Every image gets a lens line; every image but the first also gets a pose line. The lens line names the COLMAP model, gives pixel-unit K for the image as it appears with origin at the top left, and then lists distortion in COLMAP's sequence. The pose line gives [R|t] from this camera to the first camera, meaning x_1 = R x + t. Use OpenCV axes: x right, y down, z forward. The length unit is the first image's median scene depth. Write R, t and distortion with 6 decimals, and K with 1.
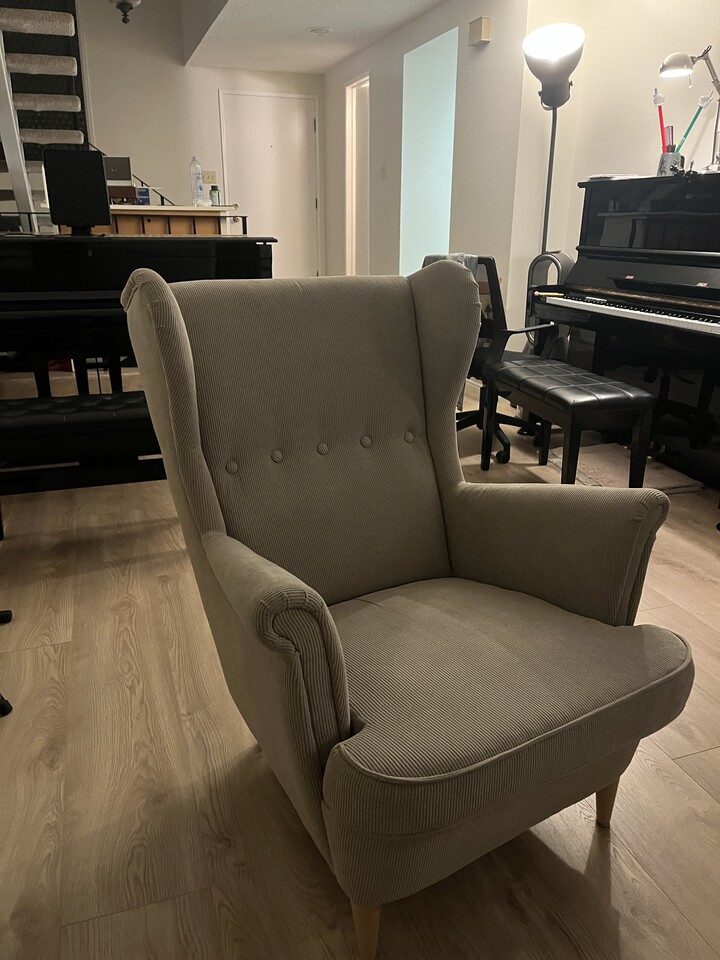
lens RADIAL K [[727.6, 0, 361.8], [0, 727.6, 484.6], [0, 0, 1]] dist [0.080415, -0.102440]
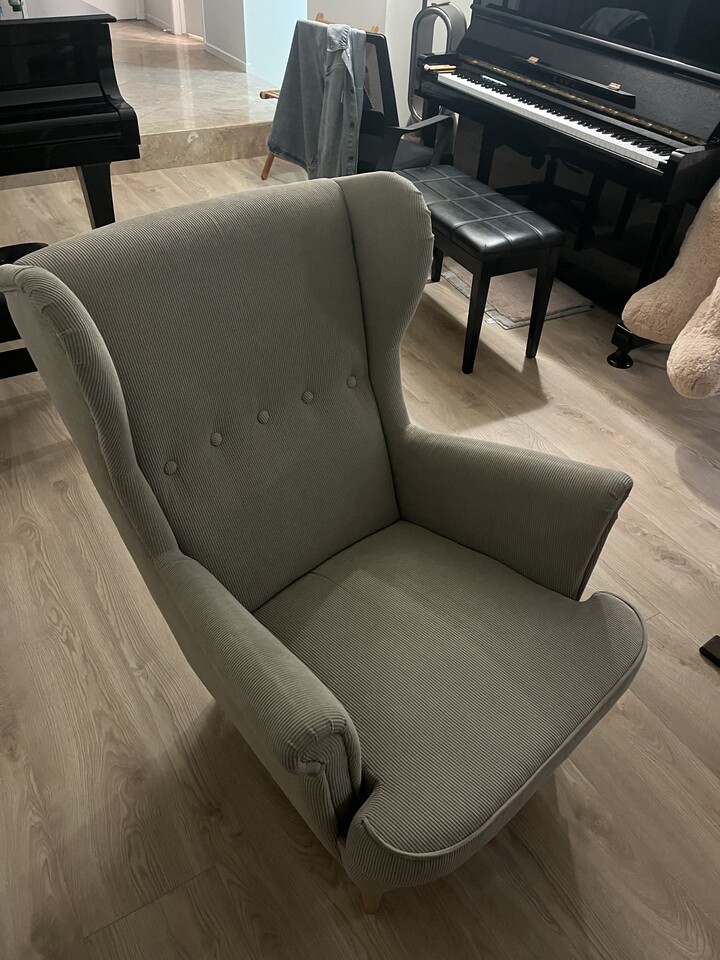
lens RADIAL K [[727.6, 0, 361.8], [0, 727.6, 484.6], [0, 0, 1]] dist [0.080415, -0.102440]
pose [[0.977006, -0.106106, 0.184937, -0.101782], [0.031603, 0.929863, 0.366545, -0.273177], [-0.210859, -0.352272, 0.911835, 0.124478]]
